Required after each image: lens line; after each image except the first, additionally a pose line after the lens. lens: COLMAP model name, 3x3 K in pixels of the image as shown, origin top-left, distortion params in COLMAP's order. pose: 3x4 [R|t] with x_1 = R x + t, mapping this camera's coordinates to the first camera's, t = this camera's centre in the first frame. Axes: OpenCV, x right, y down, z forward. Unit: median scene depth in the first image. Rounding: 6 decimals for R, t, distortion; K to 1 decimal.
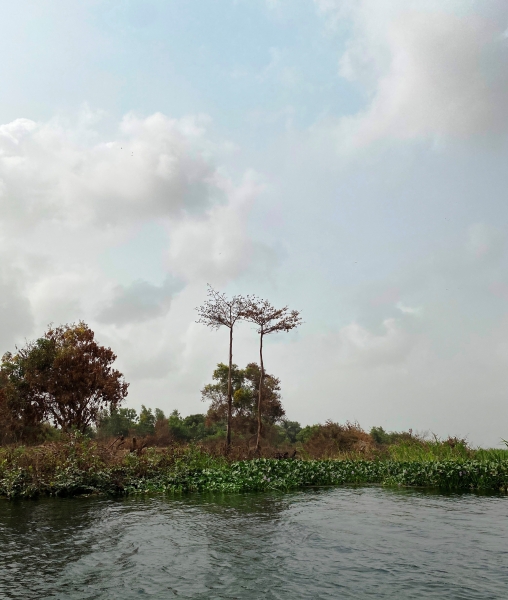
lens RADIAL K [[505.4, 0, 254.0], [0, 505.4, 300.0], [0, 0, 1]] dist [0.000630, 0.000005]
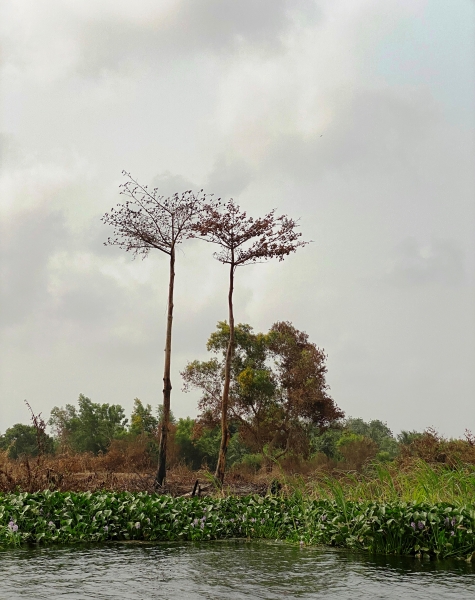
lens RADIAL K [[946.0, 0, 237.5], [0, 946.0, 300.0], [0, 0, 1]] dist [0.015793, 0.134042]
pose [[0.983379, -0.001817, -0.181557, 0.133483], [0.019117, 0.995428, 0.093583, 0.007460], [0.180557, -0.095498, 0.978917, 0.018779]]
